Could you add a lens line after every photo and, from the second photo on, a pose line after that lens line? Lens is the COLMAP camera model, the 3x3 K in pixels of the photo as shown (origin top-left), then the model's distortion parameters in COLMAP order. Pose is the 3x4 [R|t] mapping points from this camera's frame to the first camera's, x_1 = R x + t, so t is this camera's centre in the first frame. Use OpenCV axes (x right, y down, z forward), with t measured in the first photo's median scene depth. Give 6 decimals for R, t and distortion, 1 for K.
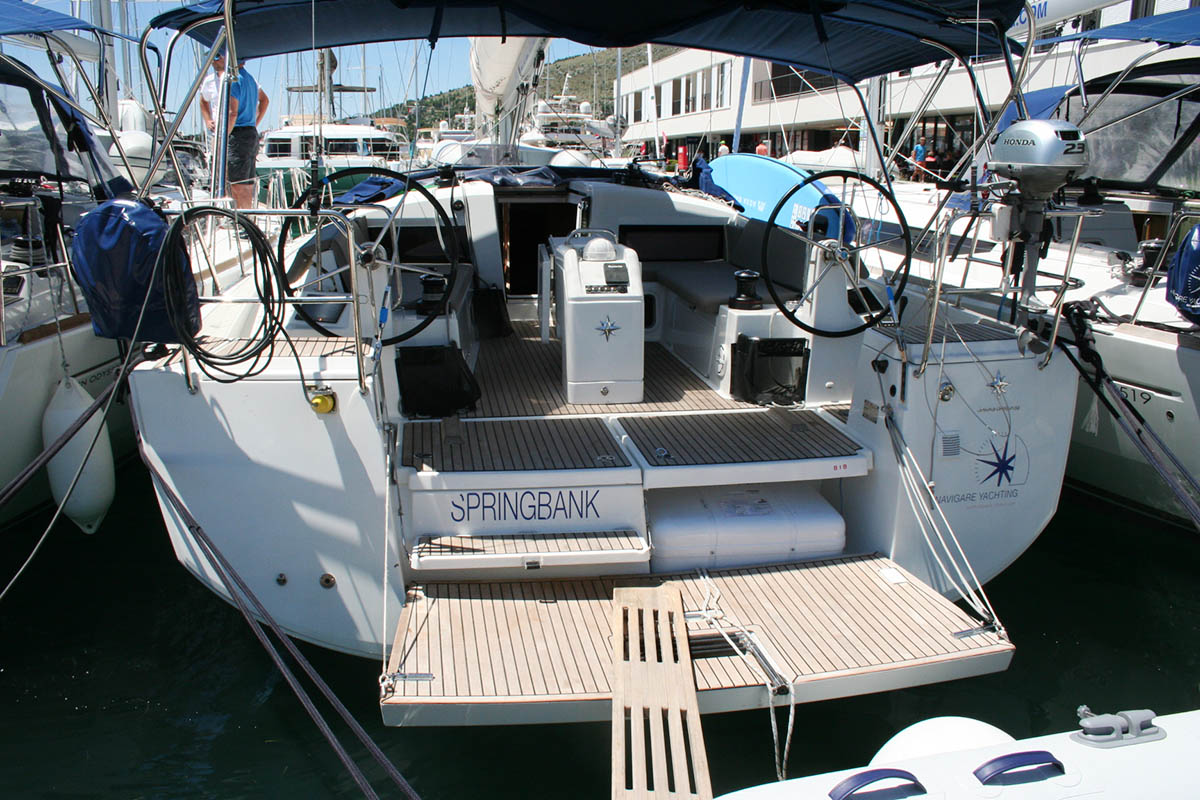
lens RADIAL K [[1044.1, 0, 600.0], [0, 1044.1, 400.0], [0, 0, 1]] dist [-0.178453, 0.202202]
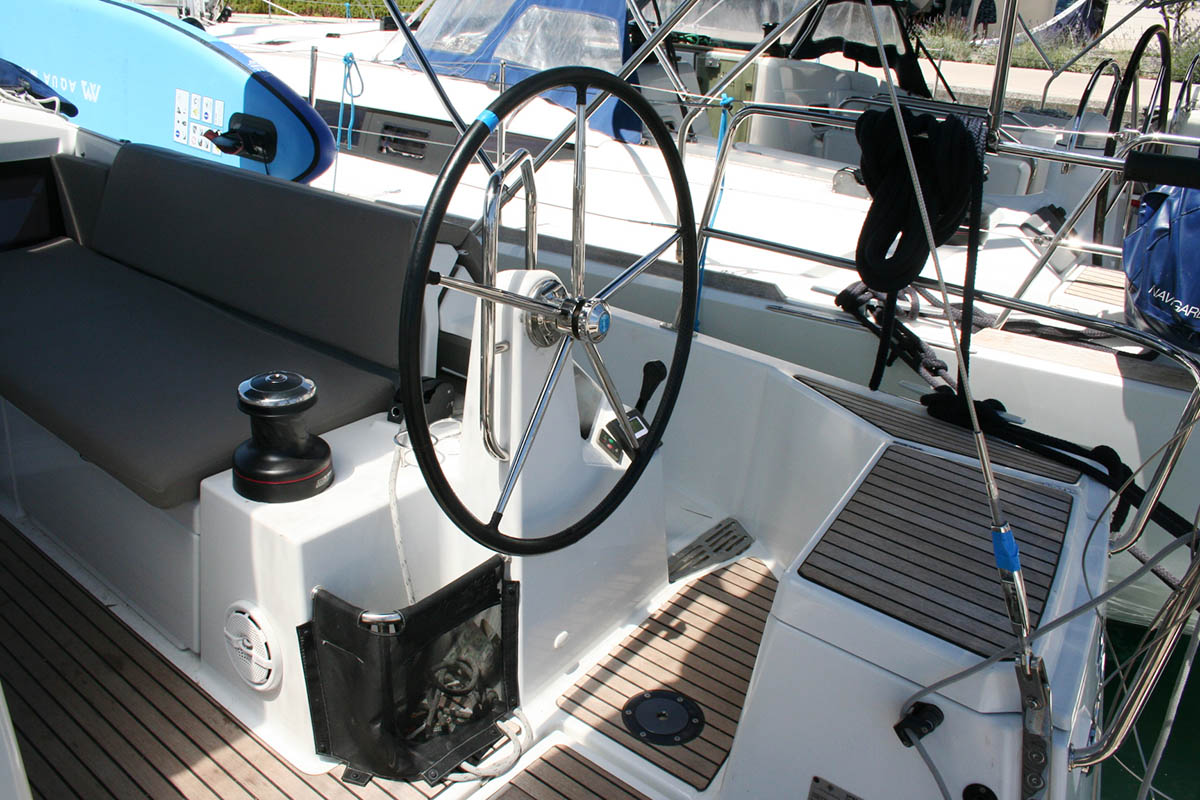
lens RADIAL K [[1044.1, 0, 600.0], [0, 1044.1, 400.0], [0, 0, 1]] dist [-0.178453, 0.202202]
pose [[0.768907, -0.228083, 0.597294, 0.023164], [0.124516, 0.969737, 0.210013, -0.176019], [-0.627119, -0.087108, 0.774038, 0.685818]]
